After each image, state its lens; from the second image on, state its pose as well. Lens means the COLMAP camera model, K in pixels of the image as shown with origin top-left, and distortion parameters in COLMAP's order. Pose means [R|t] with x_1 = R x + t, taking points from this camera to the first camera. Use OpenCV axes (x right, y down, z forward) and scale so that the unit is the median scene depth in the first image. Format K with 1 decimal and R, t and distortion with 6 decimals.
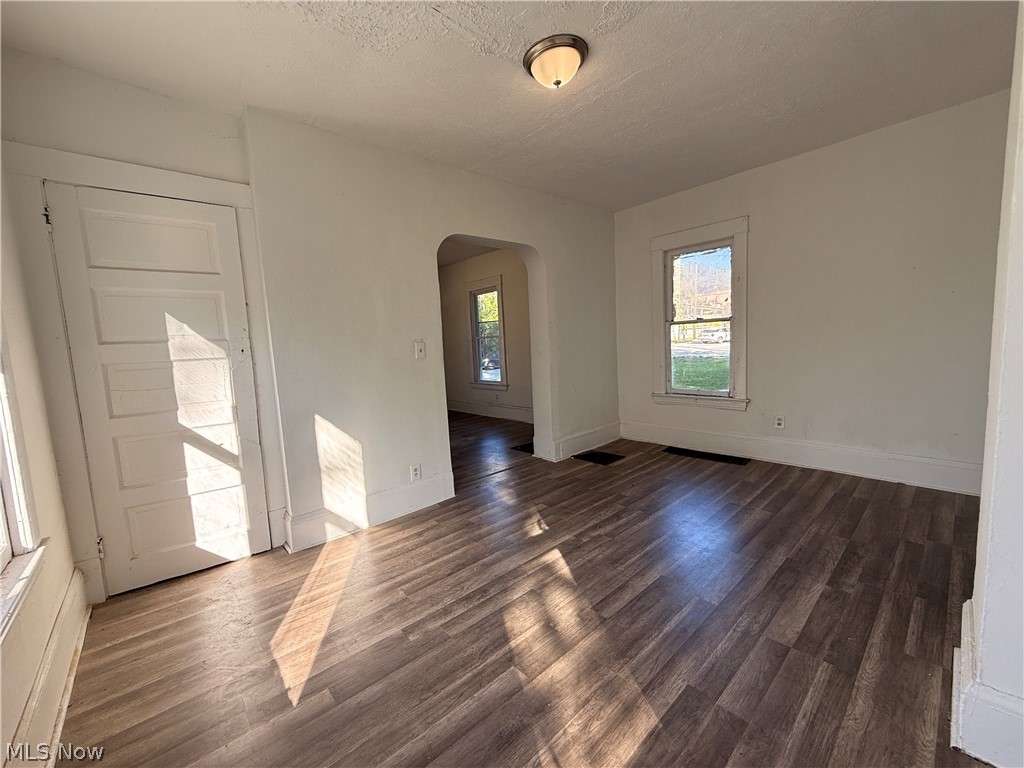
lens RADIAL K [[410.1, 0, 510.9], [0, 410.1, 383.4], [0, 0, 1]] dist [-0.002556, 0.002808]
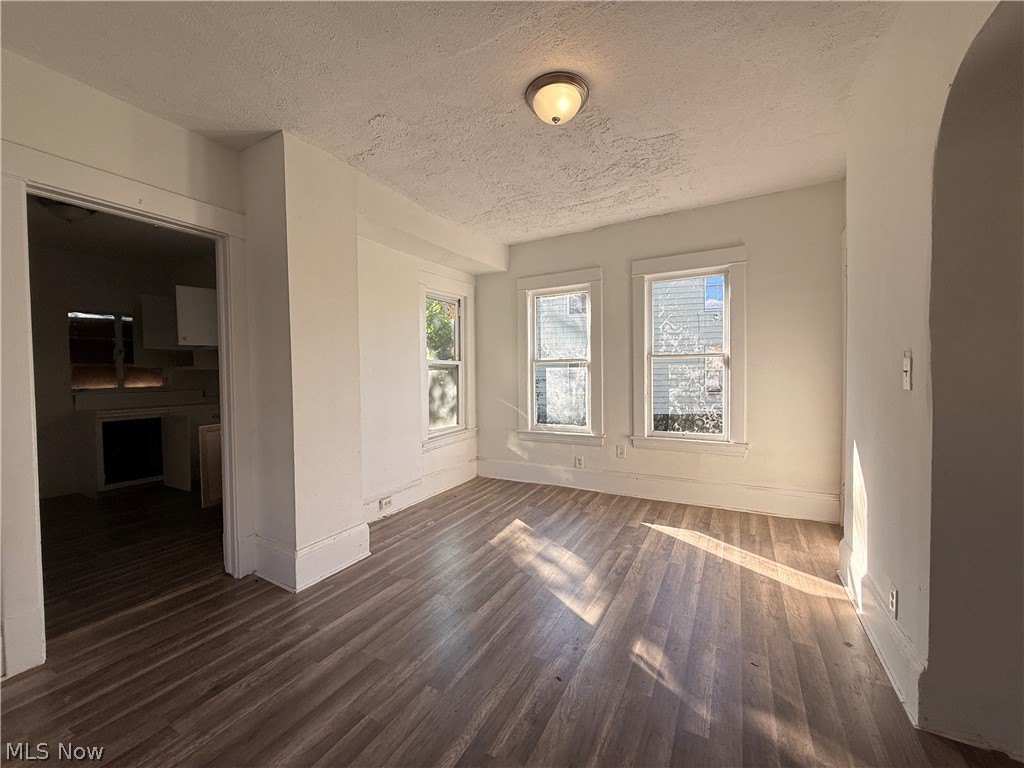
lens RADIAL K [[410.1, 0, 511.4], [0, 410.1, 382.9], [0, 0, 1]] dist [-0.002556, 0.002808]
pose [[-0.942065, 0.075985, -0.326710, 0.580495], [0.030655, 0.989431, 0.141724, -0.229277], [0.334026, 0.123498, -0.934438, 1.932421]]
